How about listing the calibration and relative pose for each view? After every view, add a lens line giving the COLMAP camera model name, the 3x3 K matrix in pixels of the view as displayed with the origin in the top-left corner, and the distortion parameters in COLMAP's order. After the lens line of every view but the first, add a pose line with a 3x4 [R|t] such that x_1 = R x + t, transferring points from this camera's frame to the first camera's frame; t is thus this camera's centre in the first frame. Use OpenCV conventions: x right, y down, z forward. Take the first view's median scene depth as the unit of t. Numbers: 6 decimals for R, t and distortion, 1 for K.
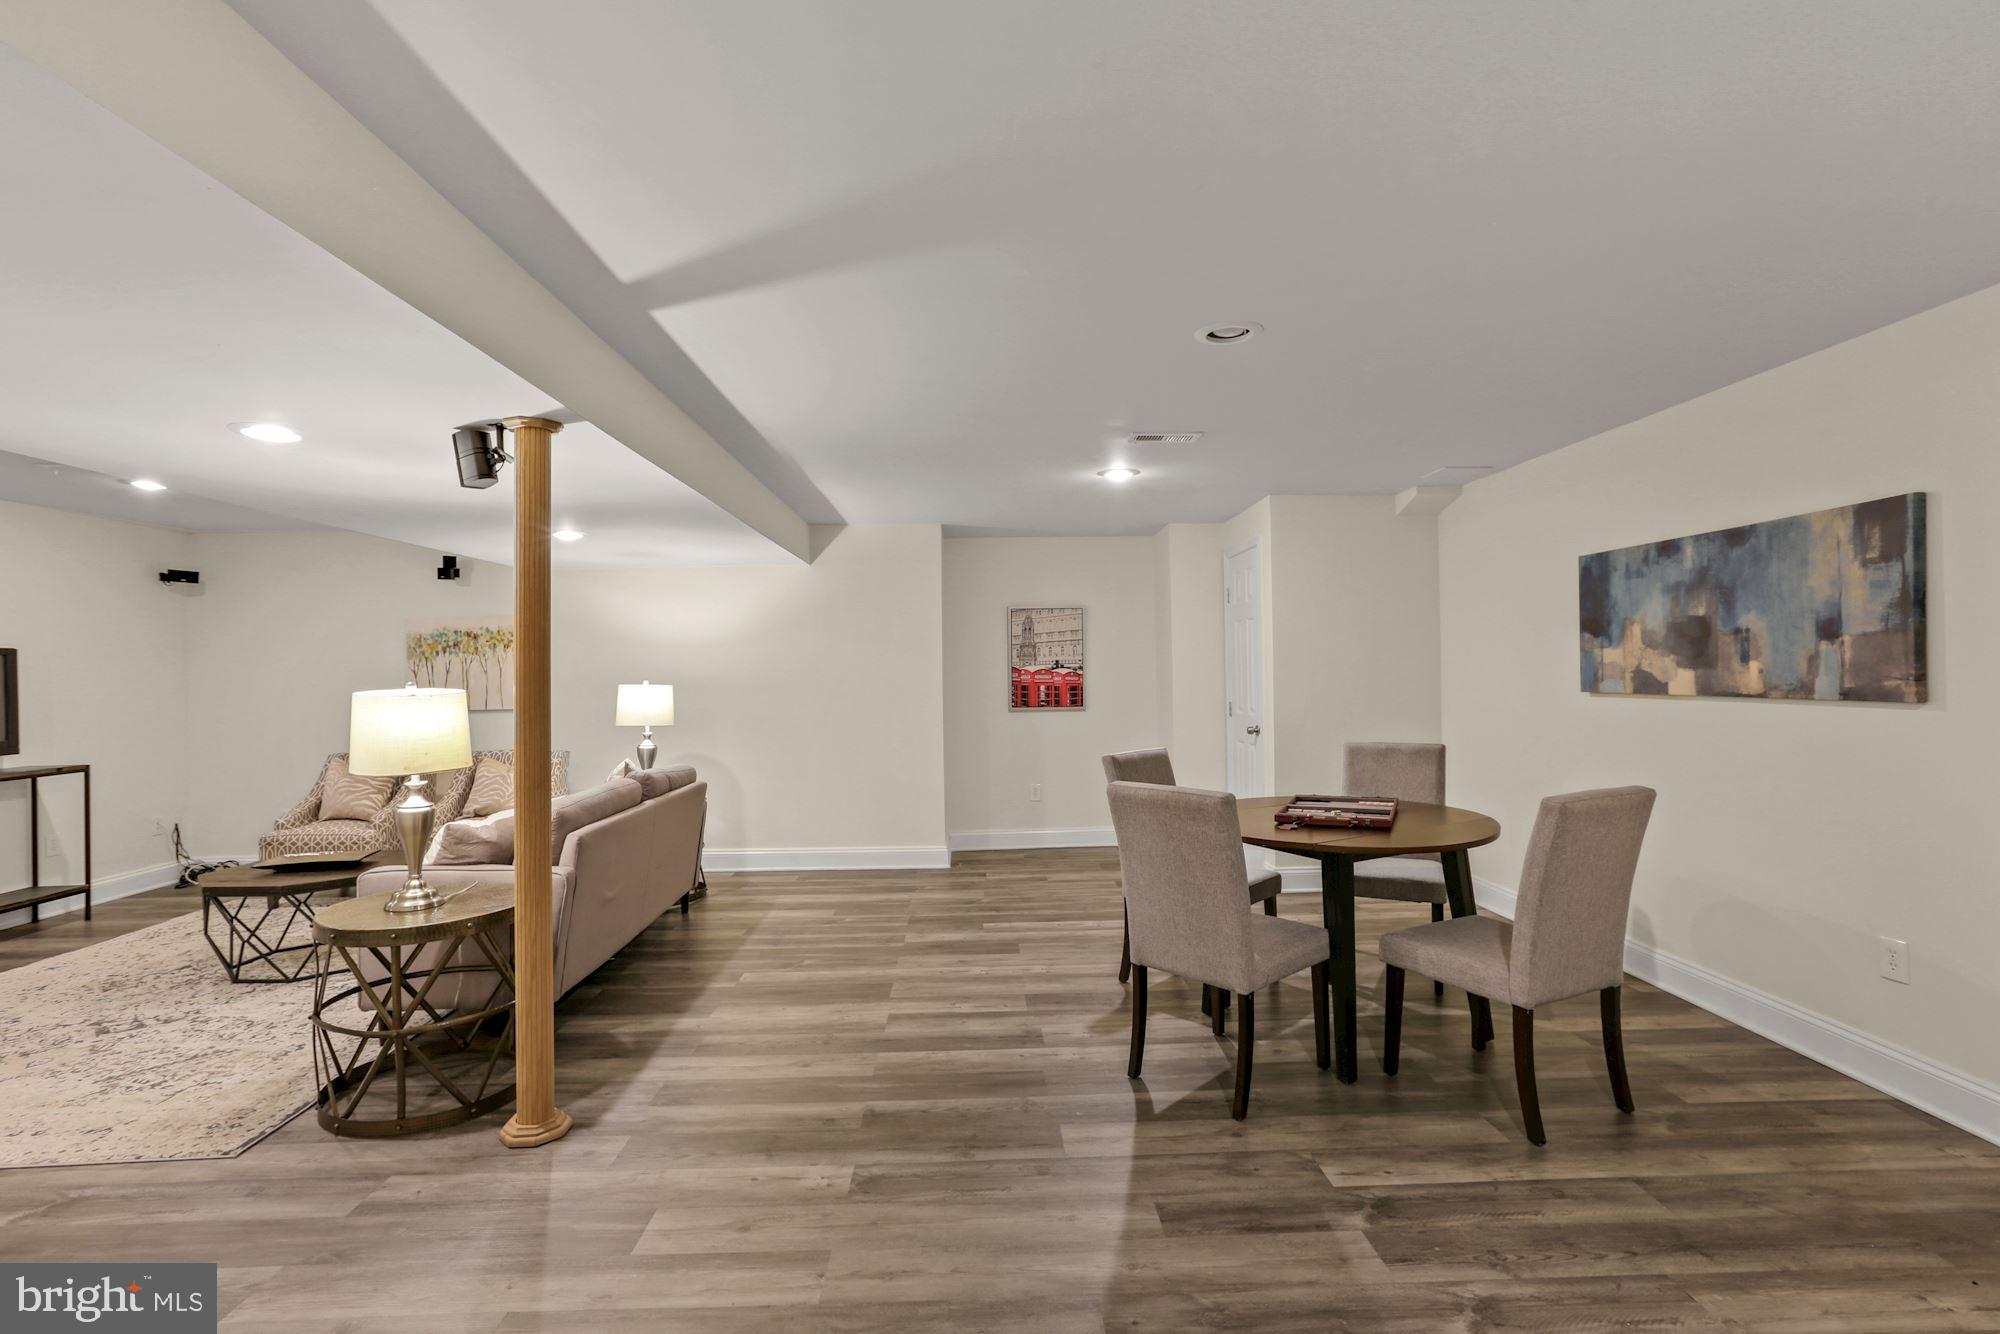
lens RADIAL K [[921.5, 0, 1000.0], [0, 921.5, 667.0], [0, 0, 1]] dist [-0.020627, 0.010973]
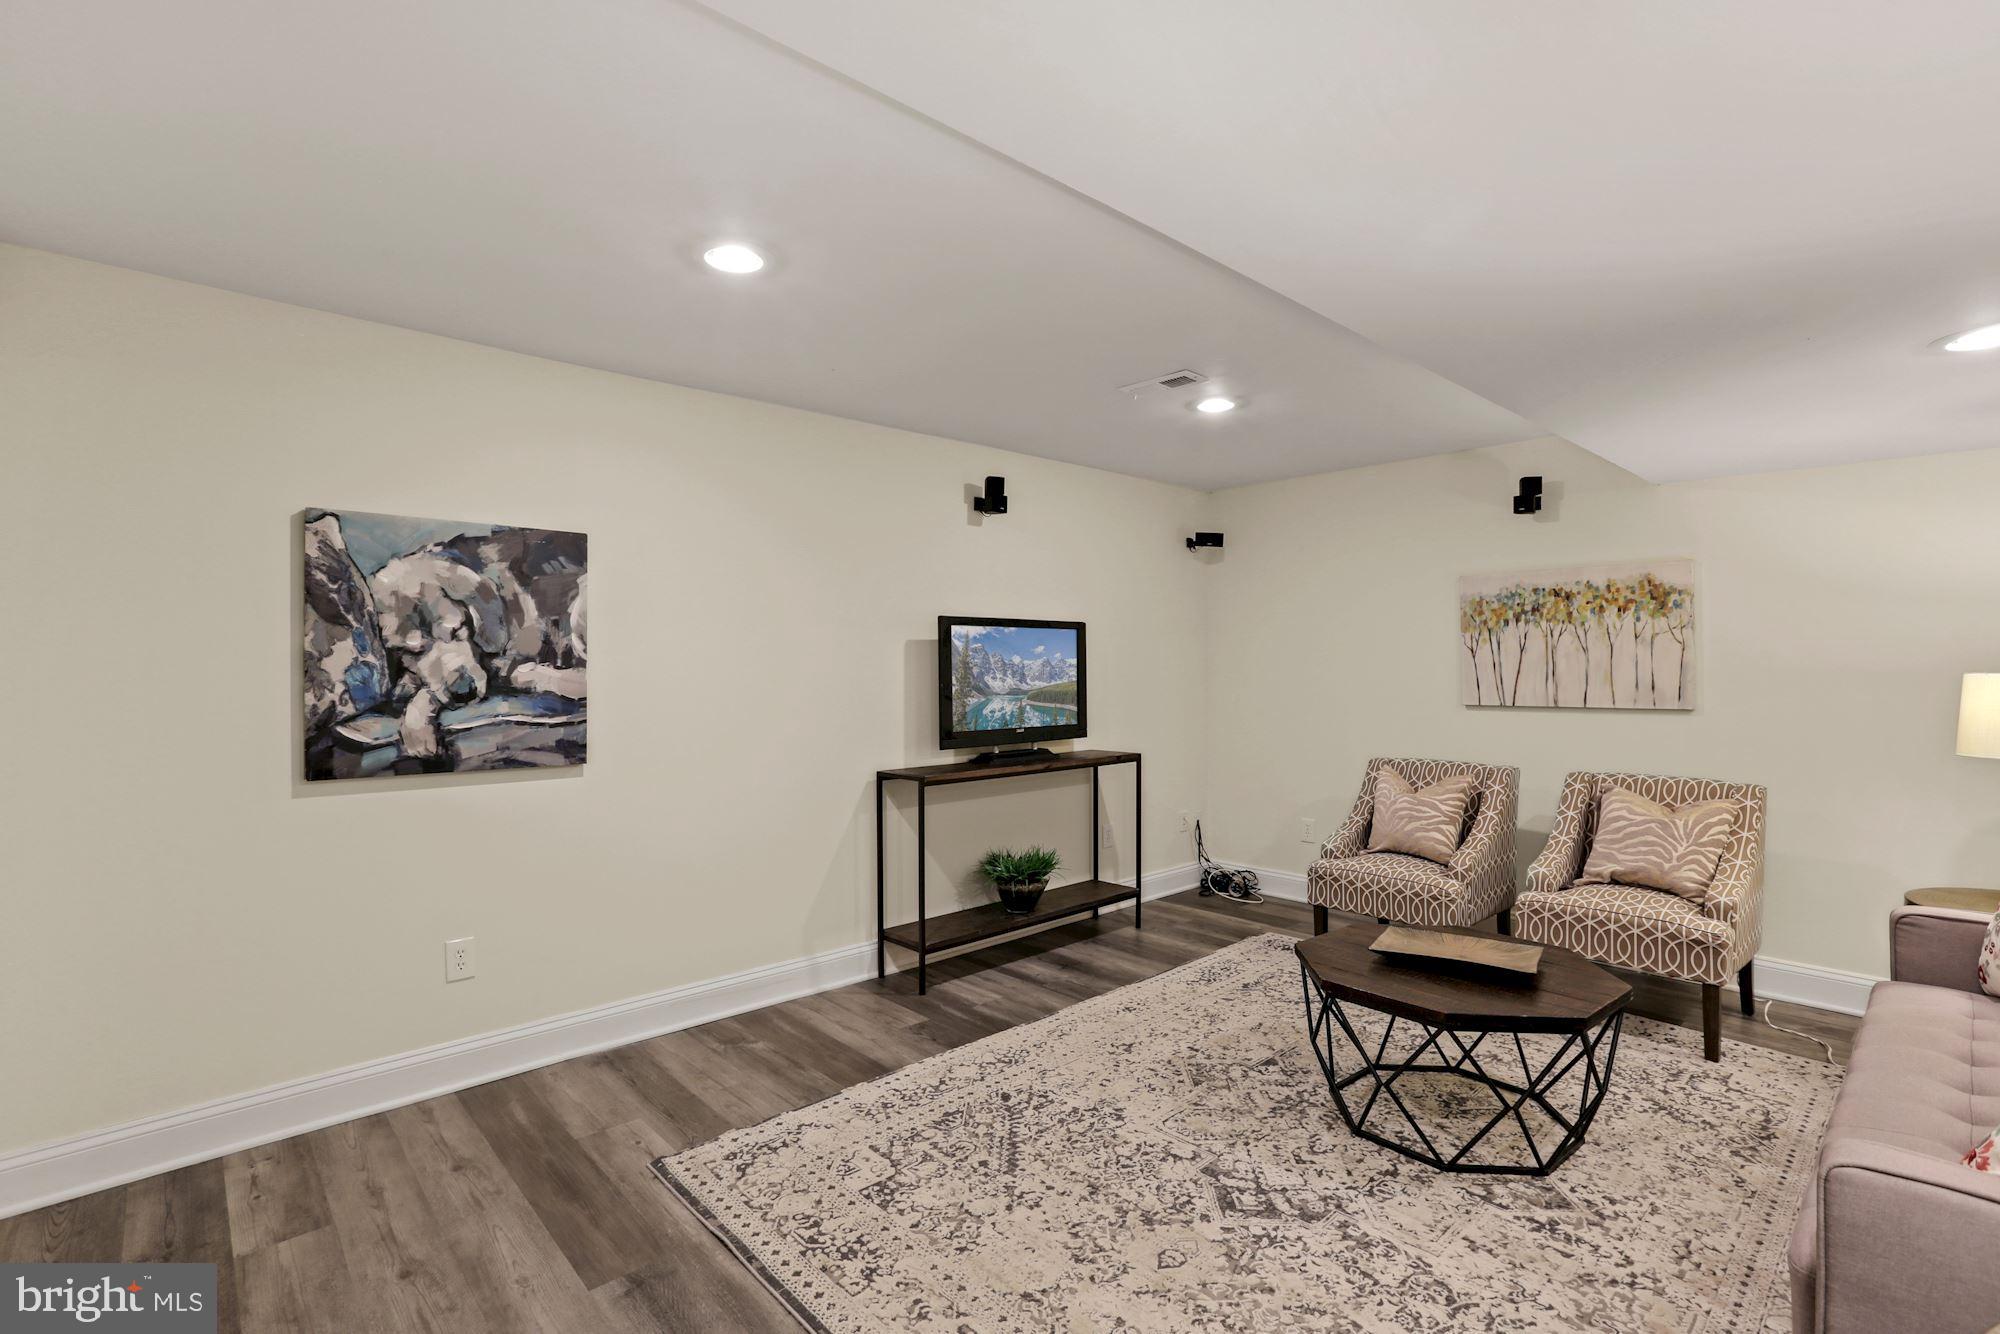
lens RADIAL K [[921.5, 0, 1000.0], [0, 921.5, 667.0], [0, 0, 1]] dist [-0.020627, 0.010973]
pose [[0.653137, 0.012614, -0.757135, -0.497270], [-0.000685, 0.999871, 0.016067, 0.011080], [0.757240, -0.009975, 0.653061, 0.381134]]
